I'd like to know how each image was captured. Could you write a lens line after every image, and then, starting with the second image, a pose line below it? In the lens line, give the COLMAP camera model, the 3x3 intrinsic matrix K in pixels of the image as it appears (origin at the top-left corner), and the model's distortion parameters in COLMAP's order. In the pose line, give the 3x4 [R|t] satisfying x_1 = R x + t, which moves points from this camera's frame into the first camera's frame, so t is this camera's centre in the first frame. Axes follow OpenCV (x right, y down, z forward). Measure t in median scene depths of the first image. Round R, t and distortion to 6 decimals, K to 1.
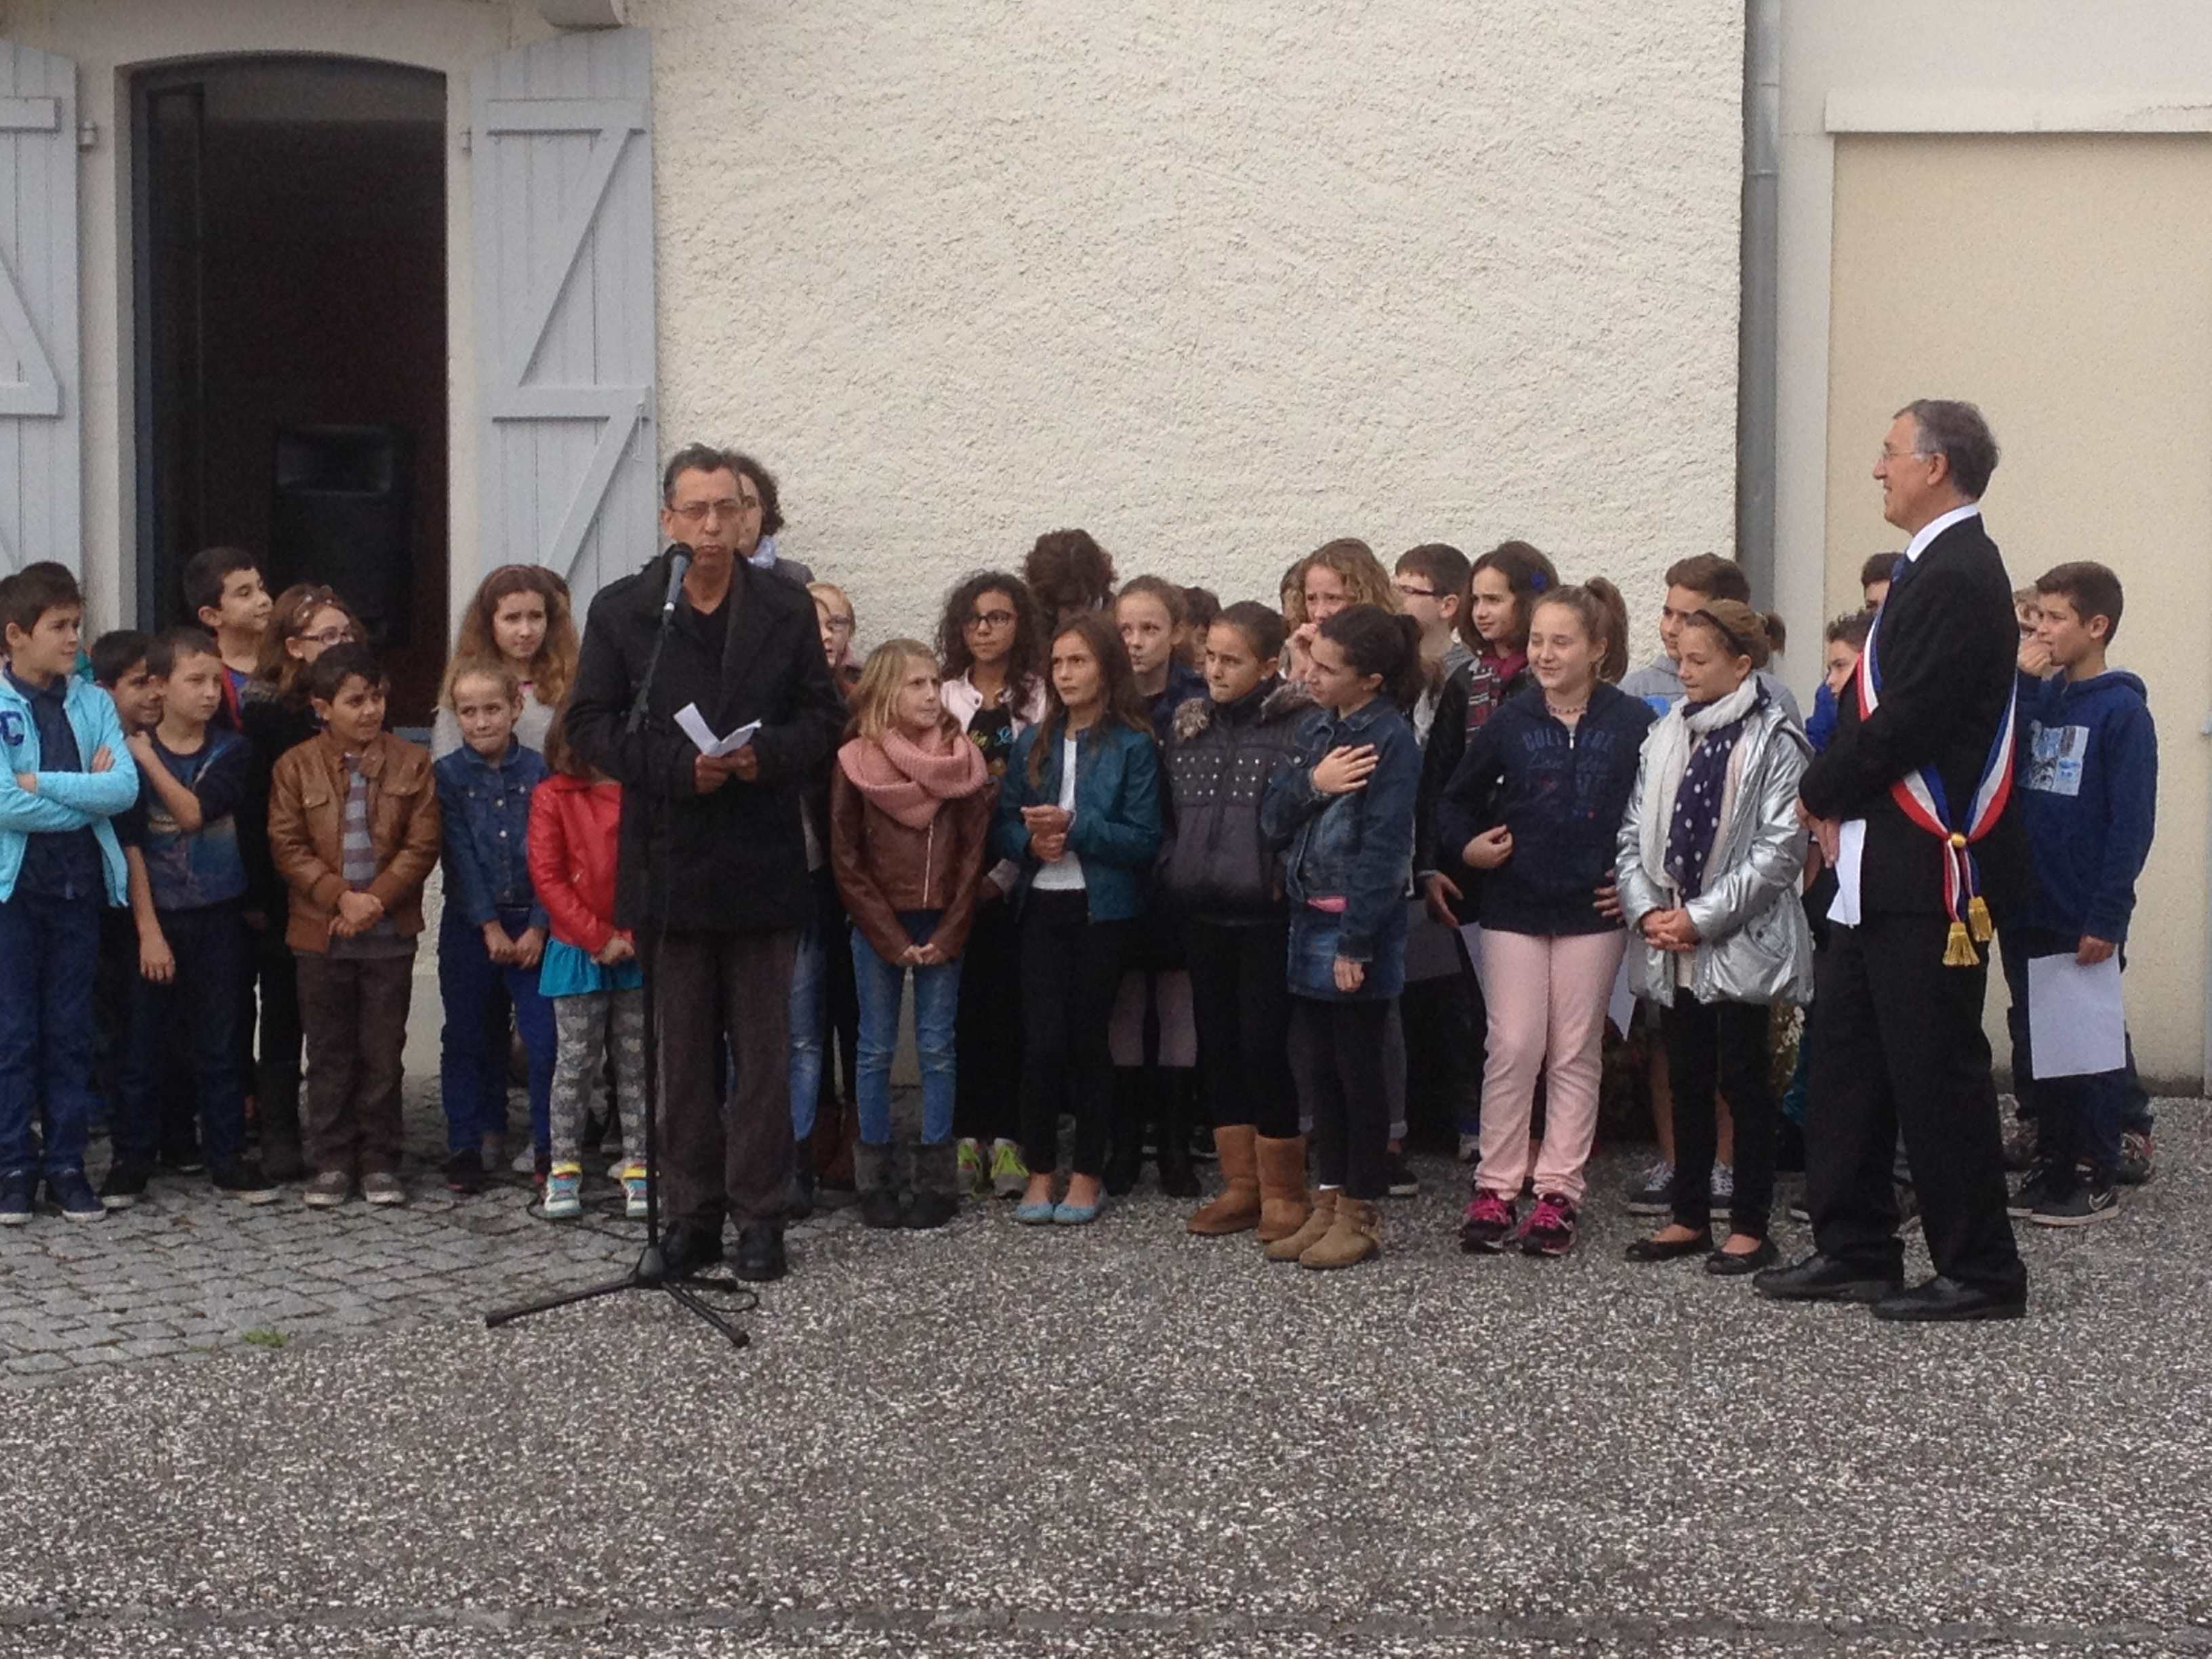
lens RADIAL K [[4808.2, 0, 1106.9], [0, 4808.2, 767.9], [0, 0, 1]] dist [-0.006723, 0.000000]
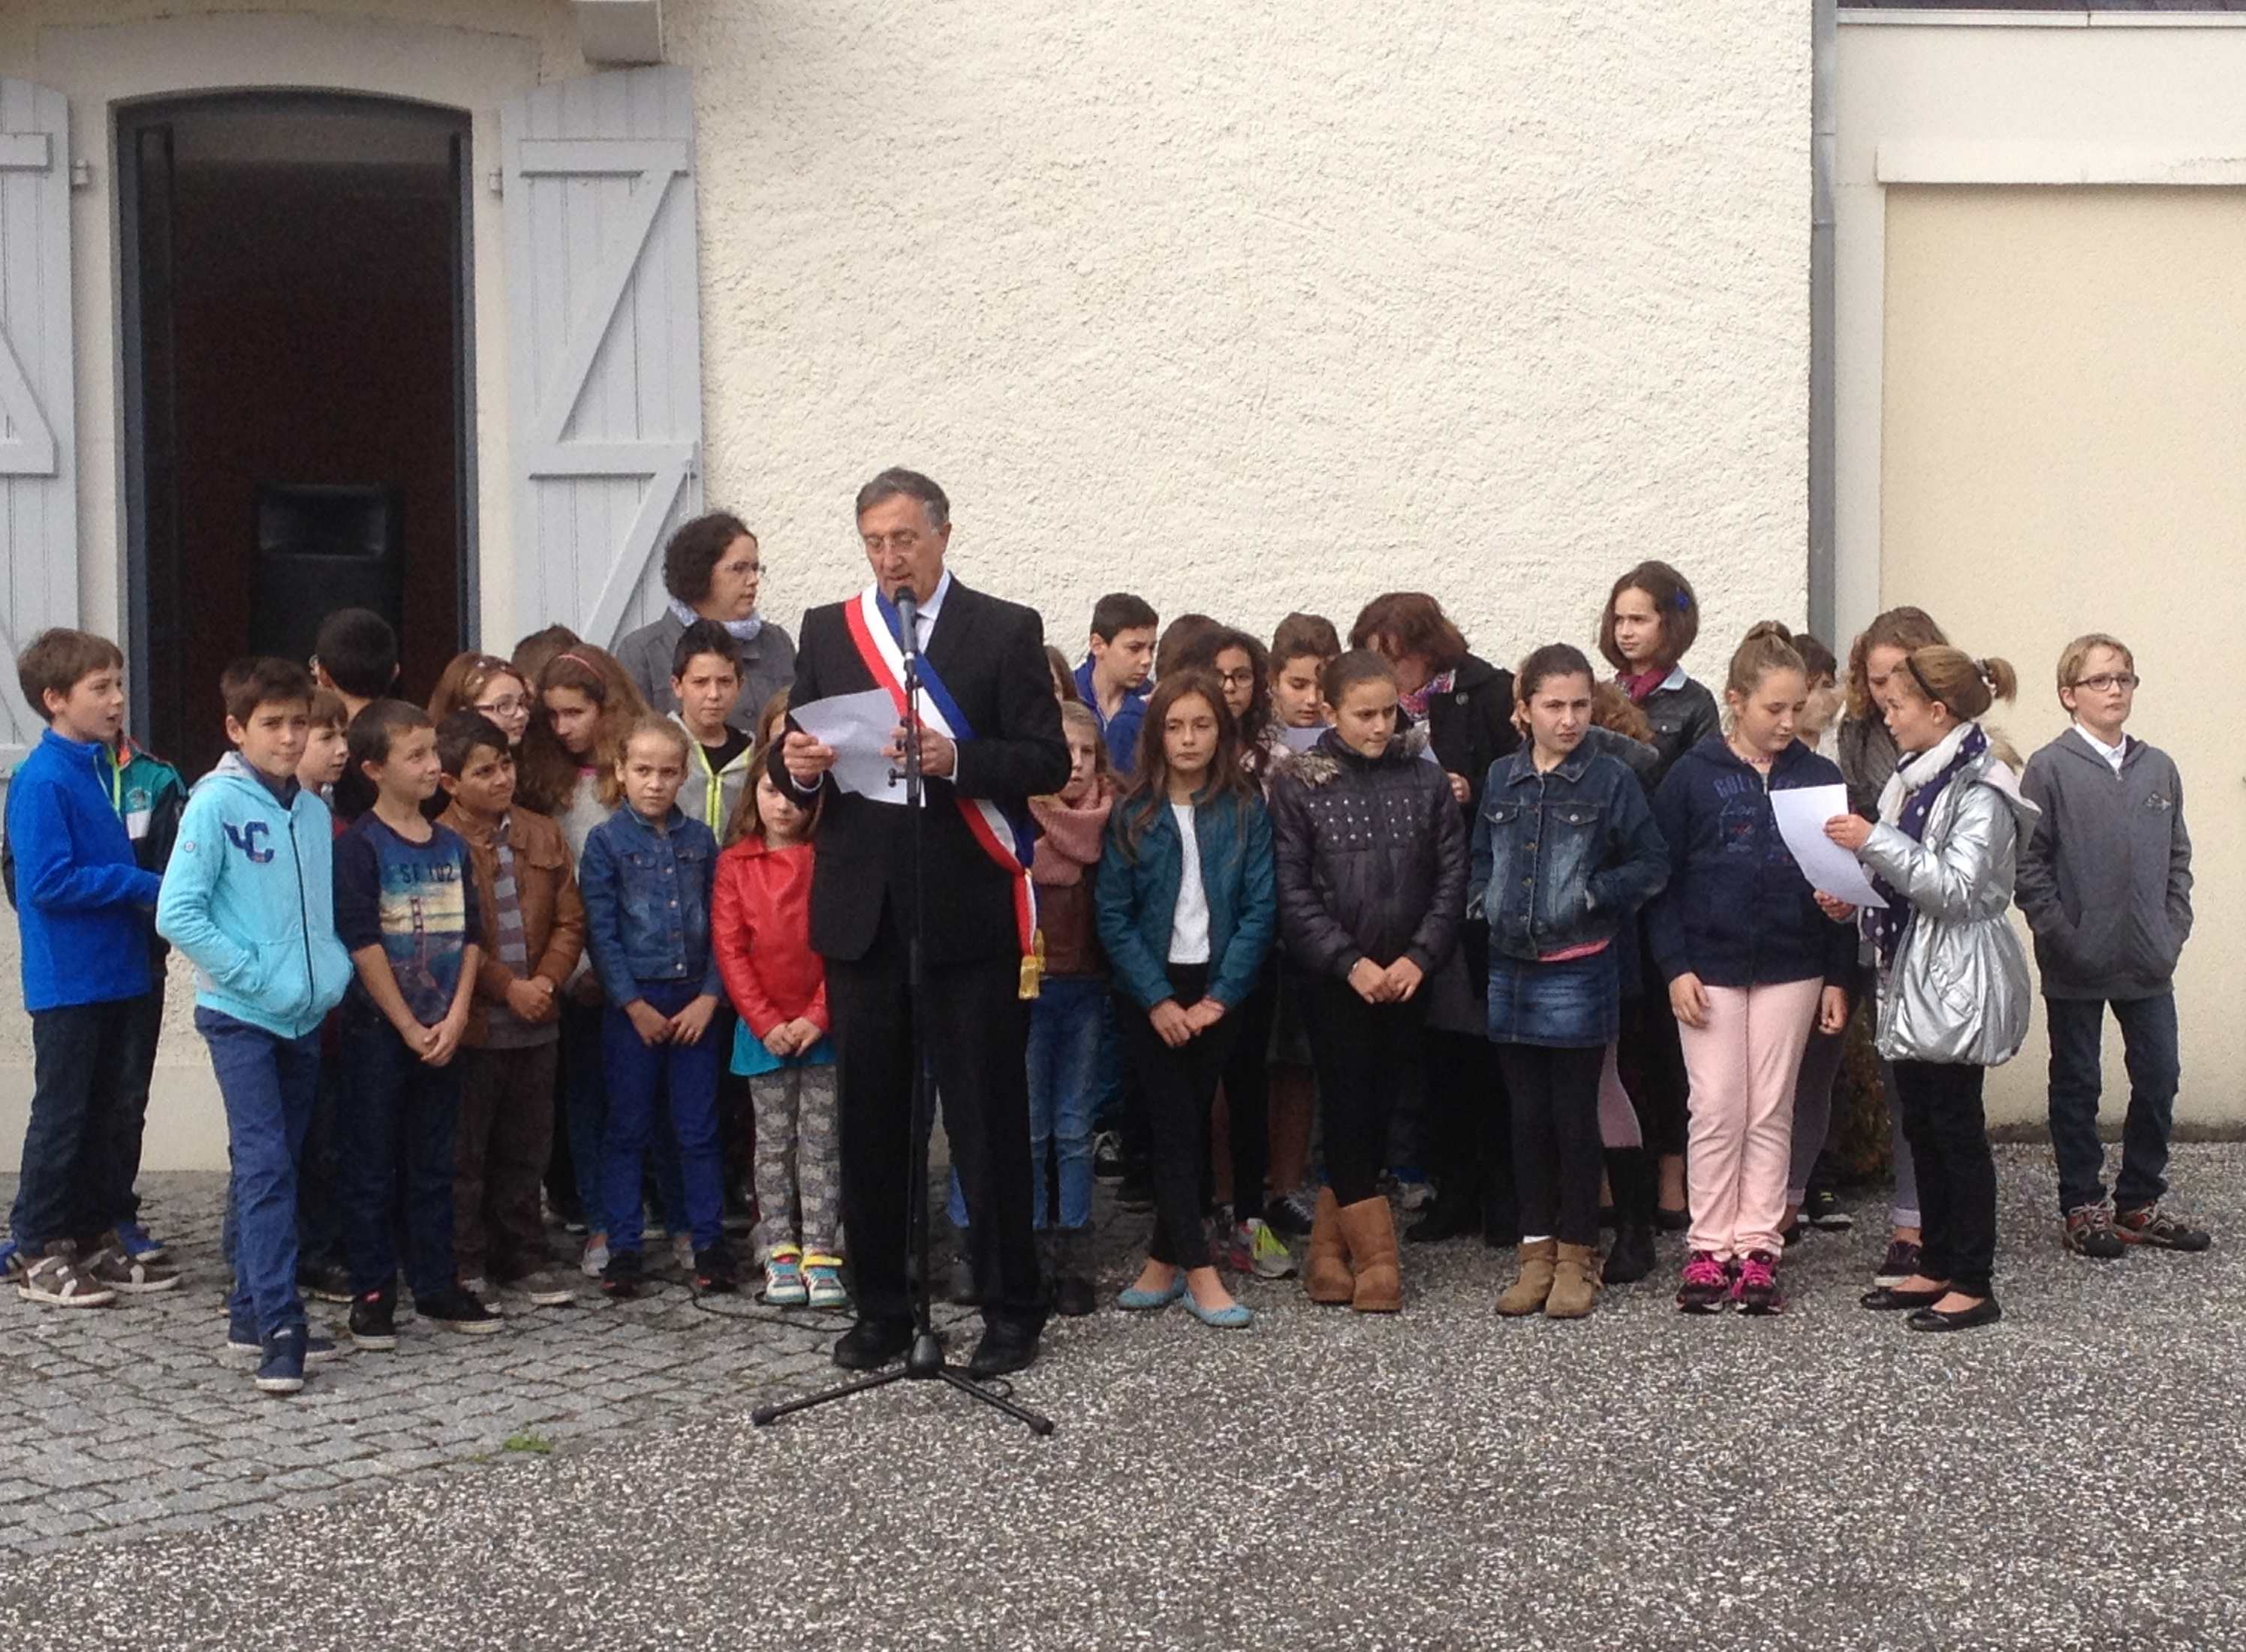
lens RADIAL K [[4810.0, 0, 1123.0], [0, 4810.0, 865.4], [0, 0, 1]] dist [0.007407, 0.000000]
pose [[0.986996, -0.016606, 0.159886, -0.167286], [0.016533, 0.999862, 0.001789, 0.004659], [-0.159893, 0.000878, 0.987134, 0.043459]]
